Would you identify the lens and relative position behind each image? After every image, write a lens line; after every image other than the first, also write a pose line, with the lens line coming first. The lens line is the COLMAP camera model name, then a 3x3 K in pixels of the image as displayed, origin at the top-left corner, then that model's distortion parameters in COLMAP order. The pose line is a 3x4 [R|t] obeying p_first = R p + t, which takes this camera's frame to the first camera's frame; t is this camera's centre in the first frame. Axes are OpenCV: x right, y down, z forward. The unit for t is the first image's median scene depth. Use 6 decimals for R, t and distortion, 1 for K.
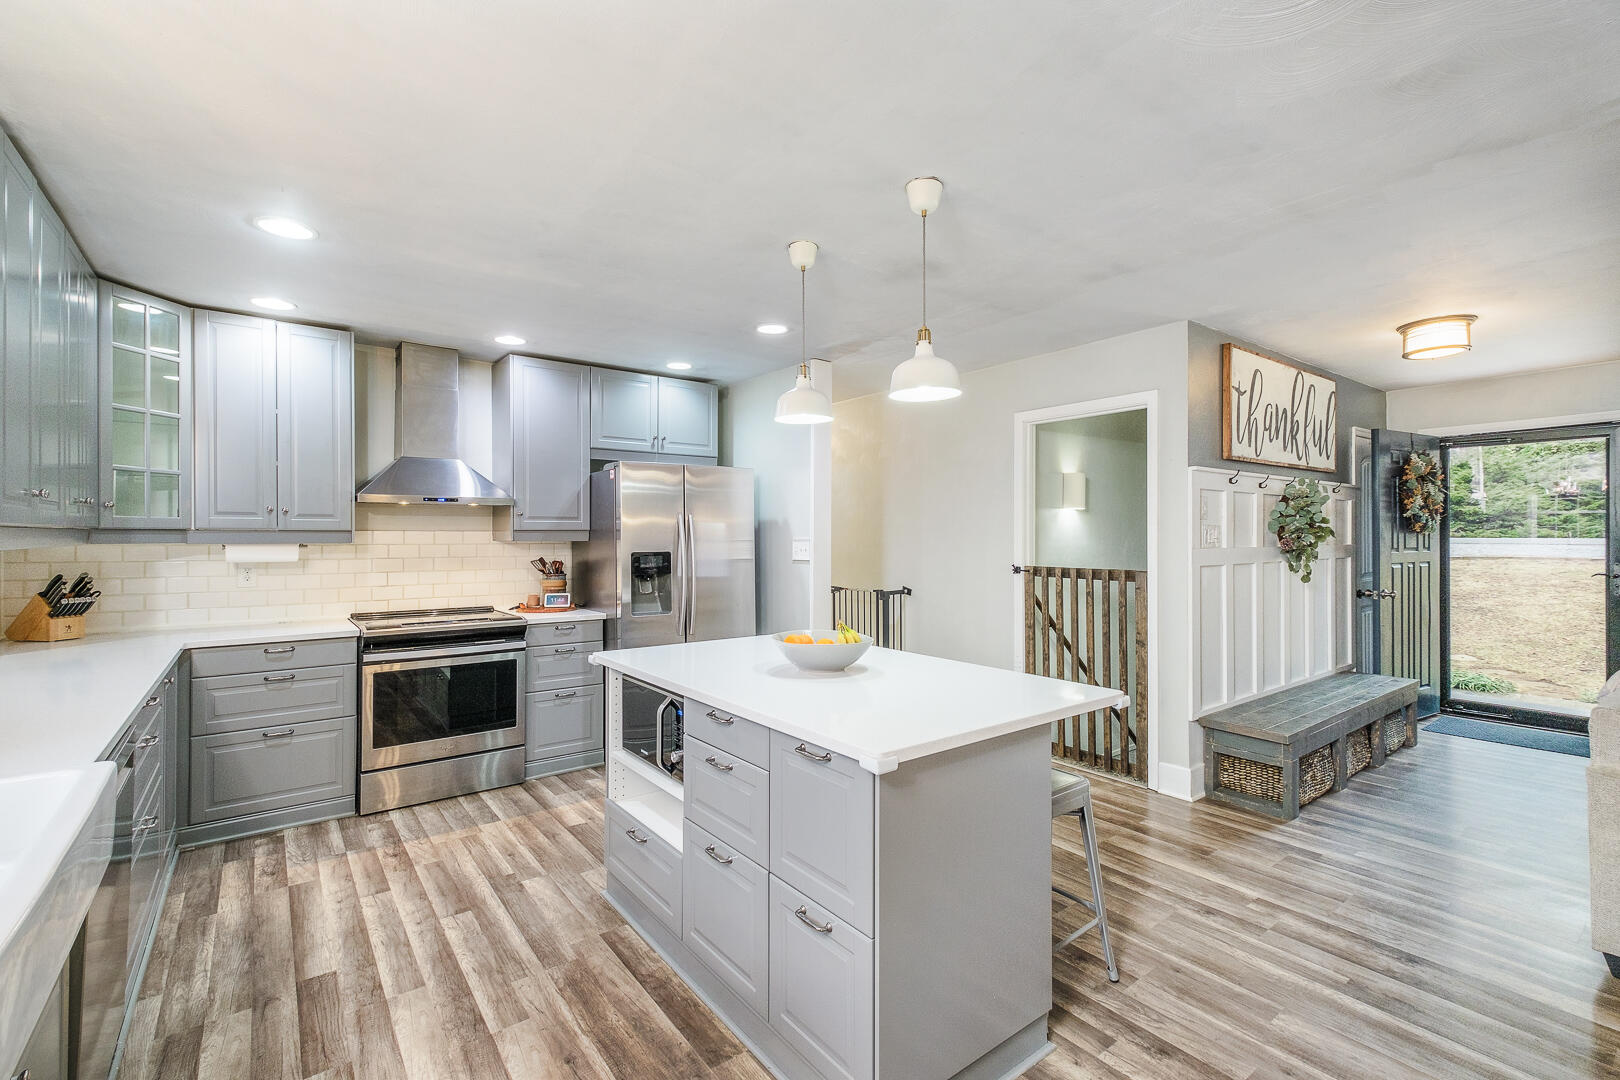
lens RADIAL K [[710.4, 0, 795.9], [0, 710.4, 530.0], [0, 0, 1]] dist [0.010533, -0.000532]
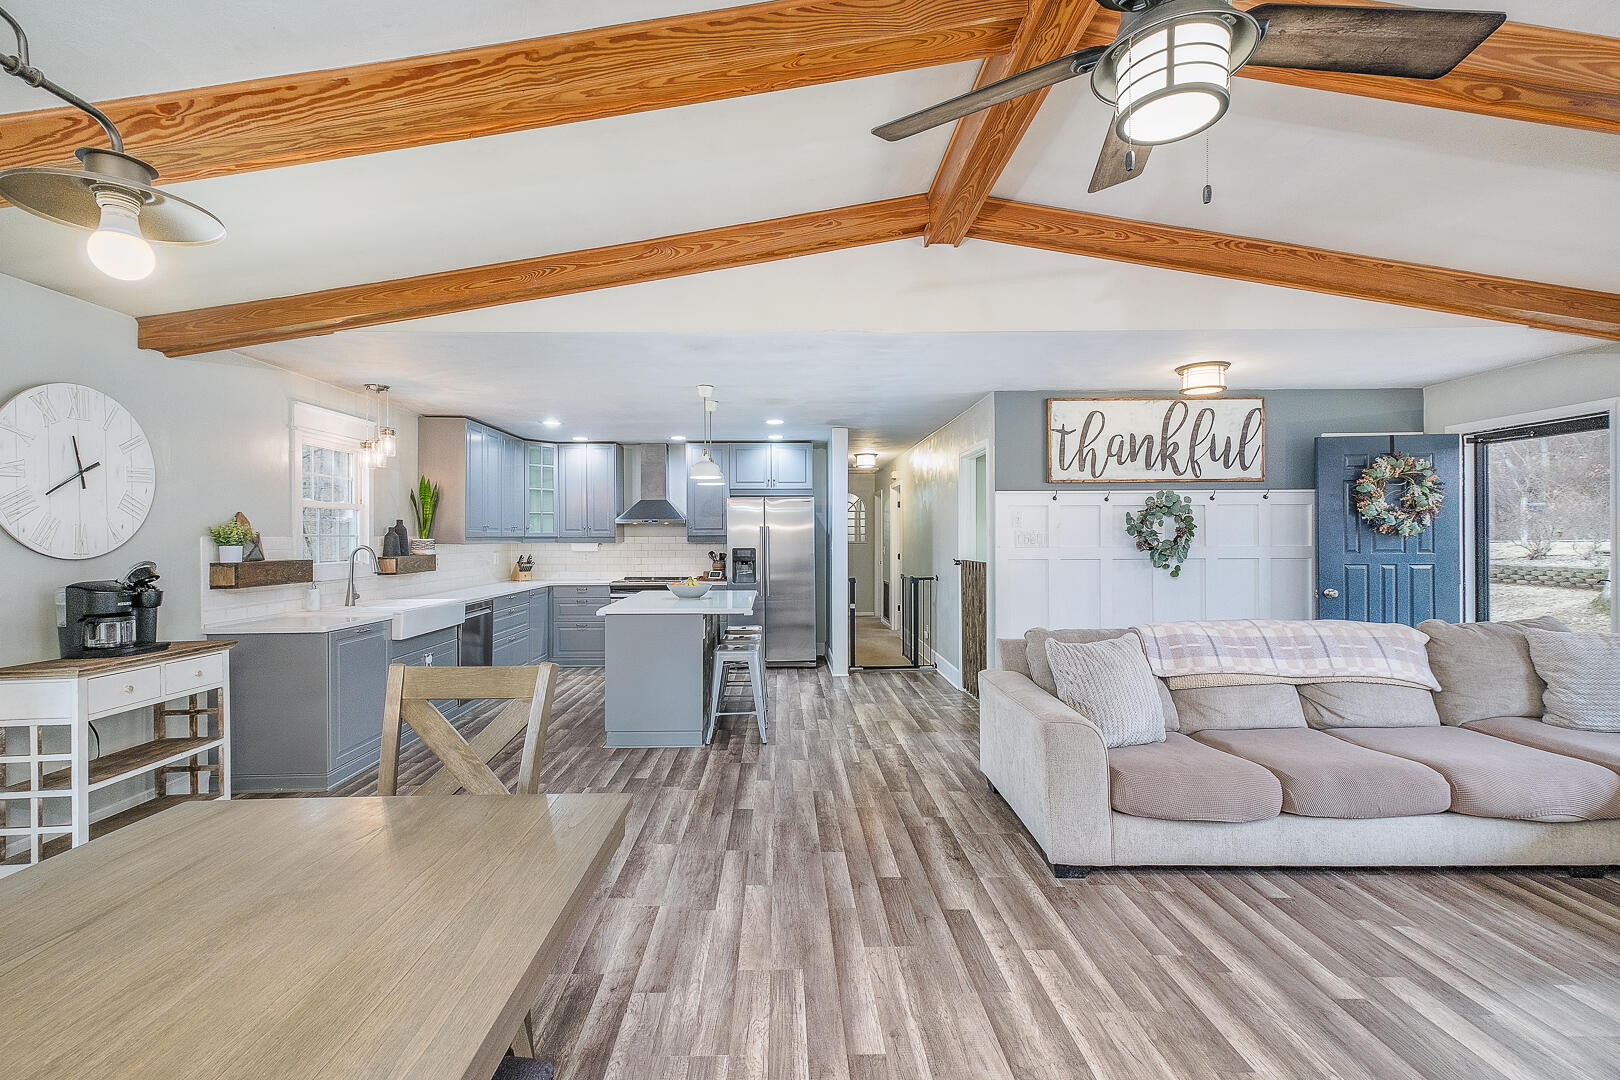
lens RADIAL K [[710.4, 0, 793.8], [0, 710.4, 544.4], [0, 0, 1]] dist [0.010533, -0.000532]
pose [[0.811382, 0.003199, -0.584507, 0.945375], [0.007015, 0.999860, 0.015210, -0.005108], [0.584474, -0.016441, 0.811246, -0.371337]]
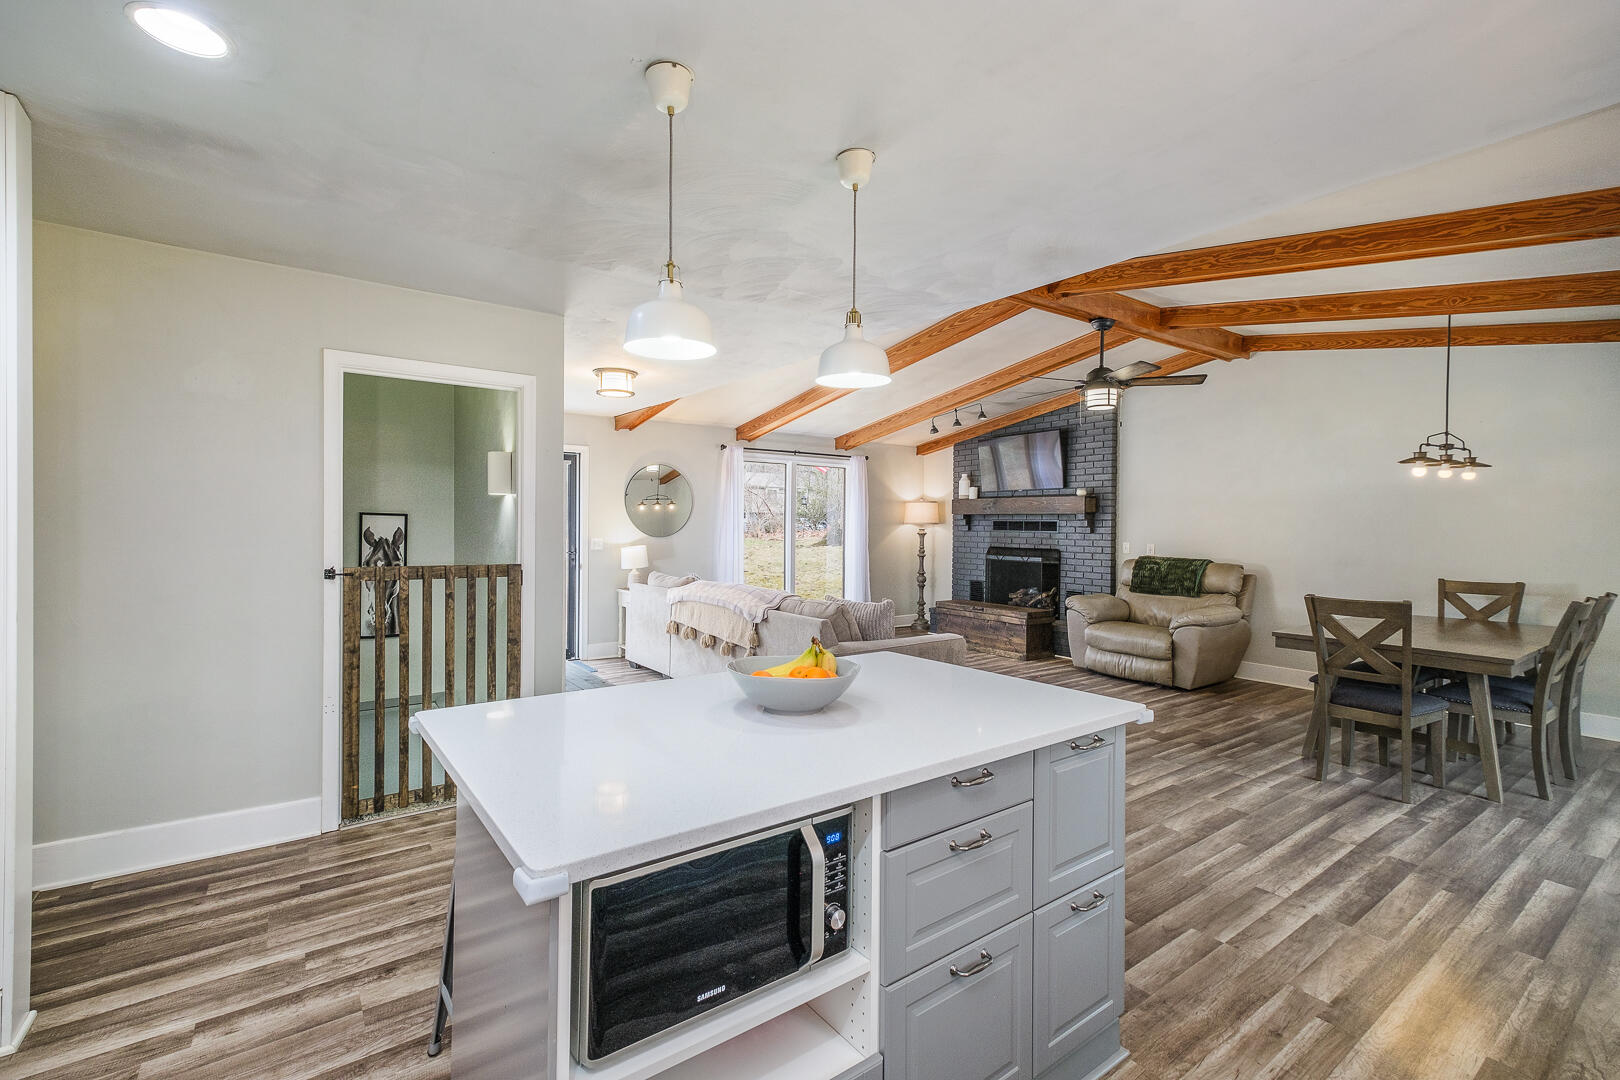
lens RADIAL K [[710.4, 0, 801.8], [0, 710.4, 530.4], [0, 0, 1]] dist [0.010533, -0.000532]
pose [[0.013845, -0.003159, 0.999899, -0.410384], [-0.015864, 0.999868, 0.003379, 0.003584], [-0.999778, -0.015910, 0.013793, 0.568279]]
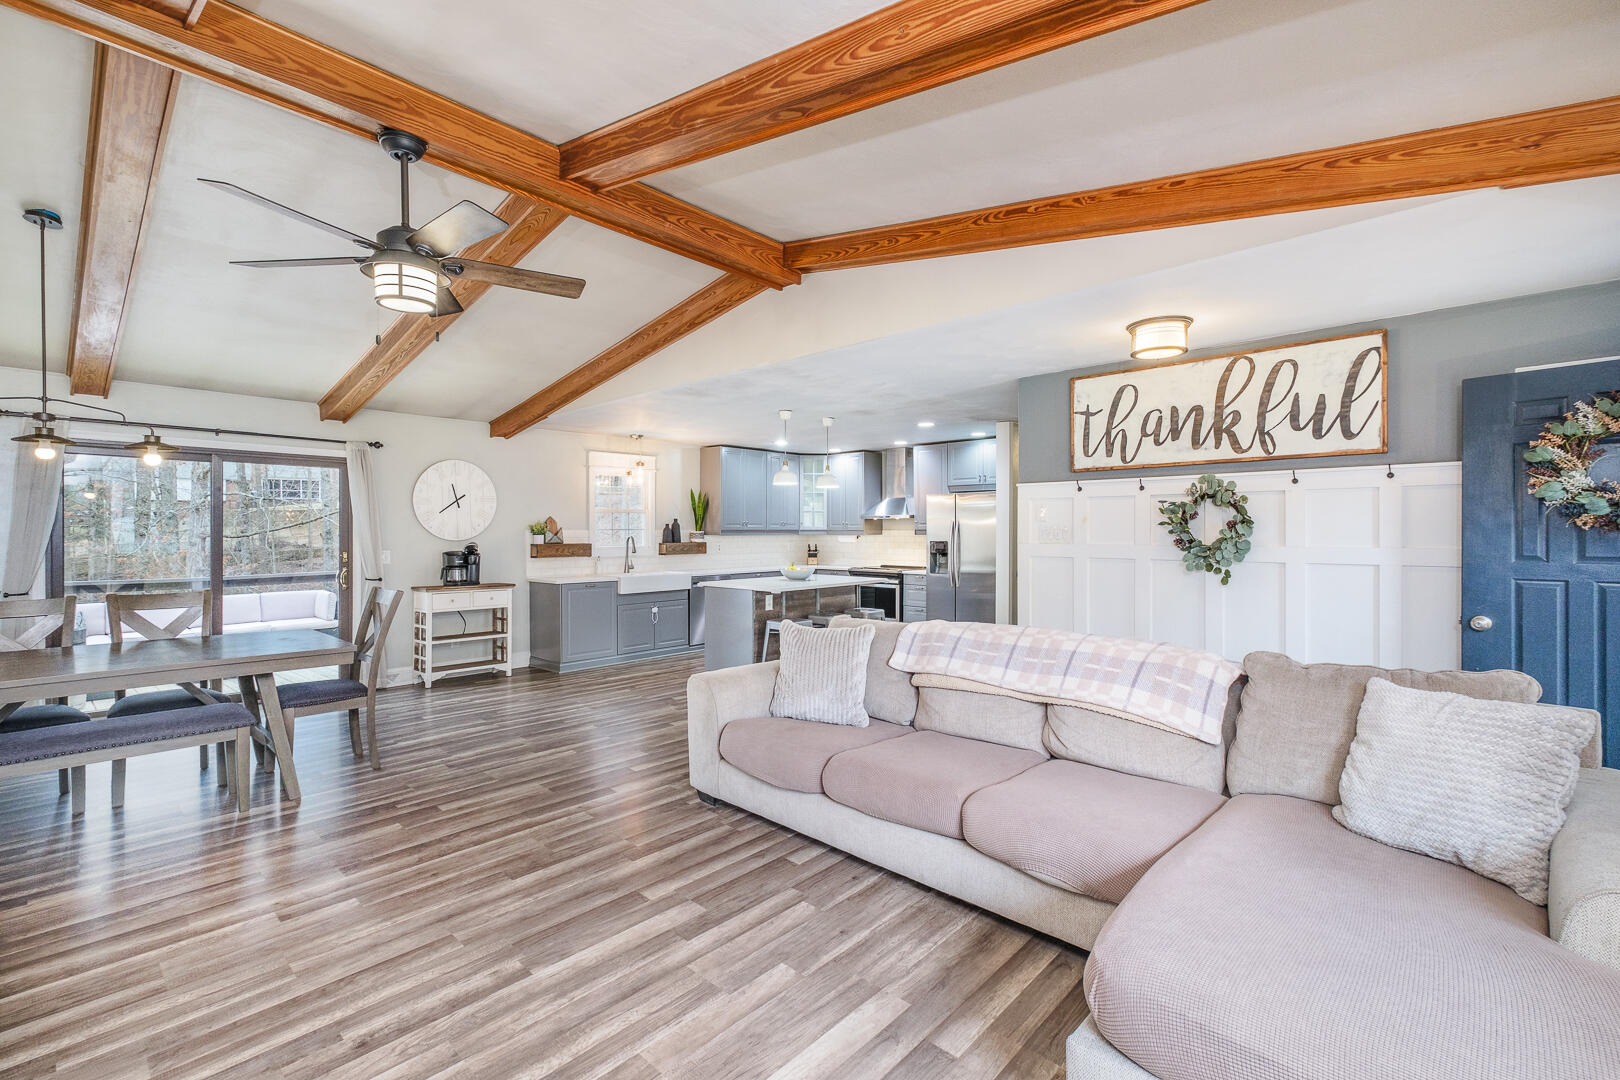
lens RADIAL K [[710.4, 0, 793.8], [0, 710.4, 534.8], [0, 0, 1]] dist [0.010533, -0.000532]
pose [[0.167042, 0.005595, -0.985934, 1.629158], [0.005857, 0.999961, 0.006667, -0.001967], [0.985932, -0.006888, 0.167003, 0.299426]]
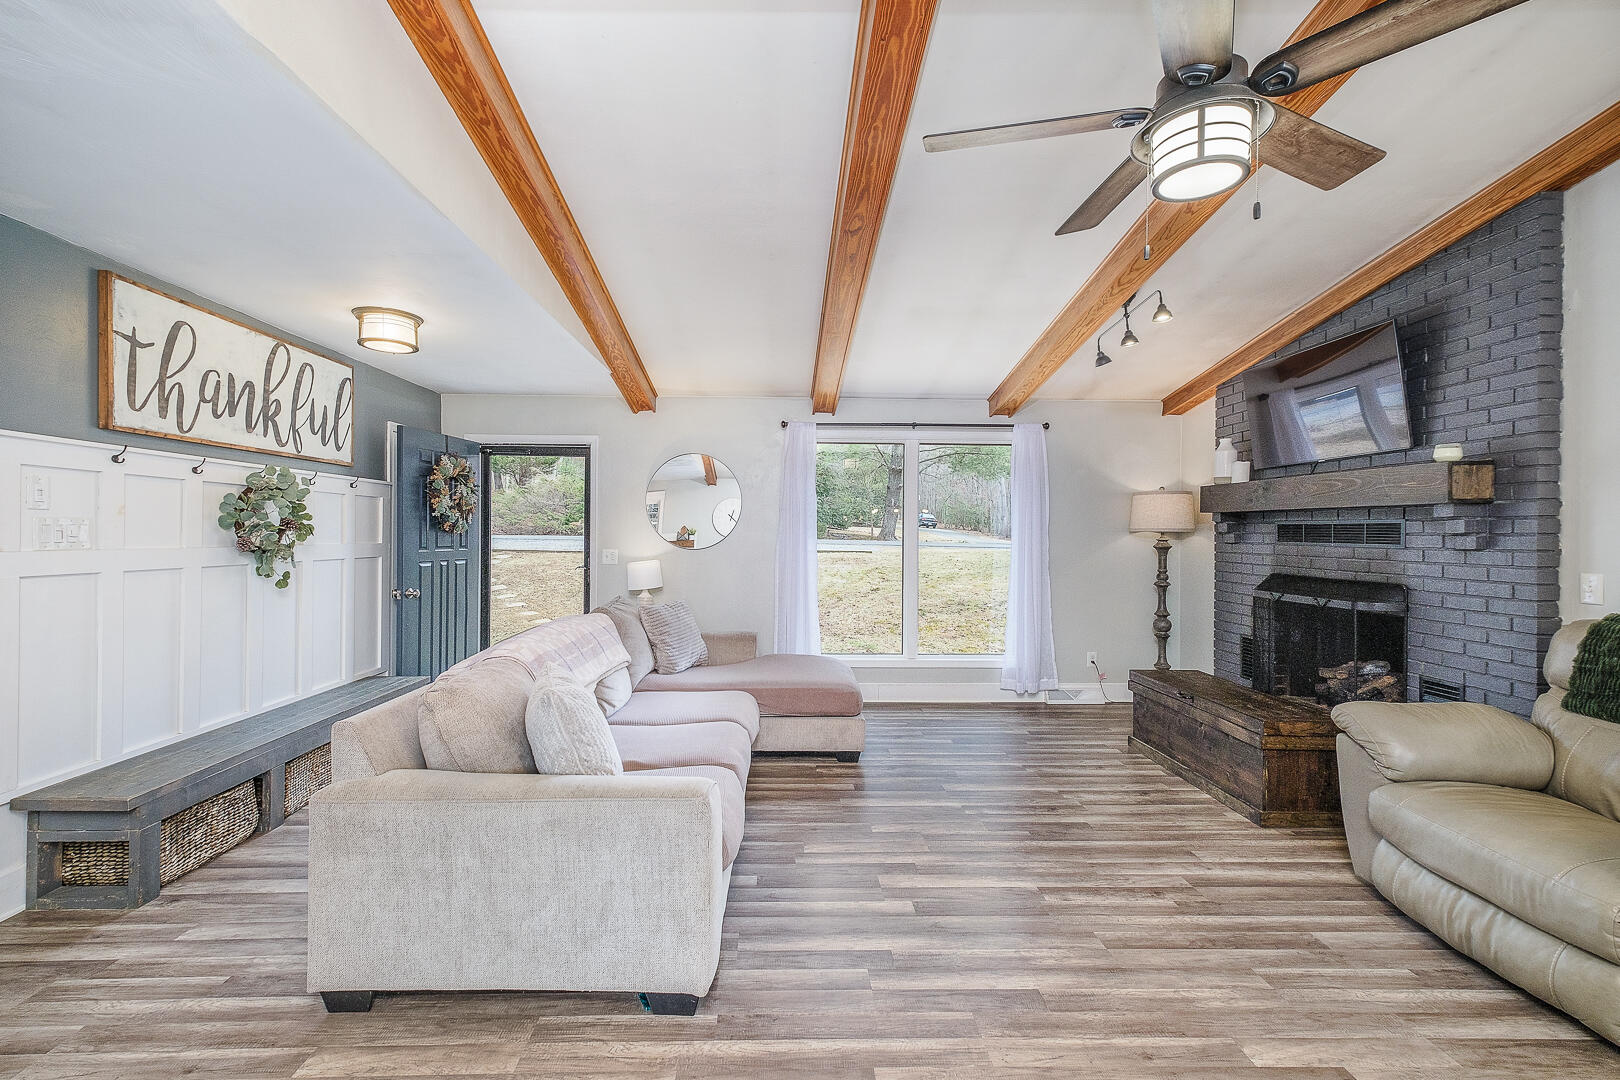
lens RADIAL K [[710.4, 0, 797.2], [0, 710.4, 536.2], [0, 0, 1]] dist [0.010533, -0.000532]
pose [[0.578811, 0.004970, 0.815447, 0.391000], [-0.014053, 0.999894, 0.003881, -0.001840], [-0.815341, -0.013706, 0.578819, -0.006873]]
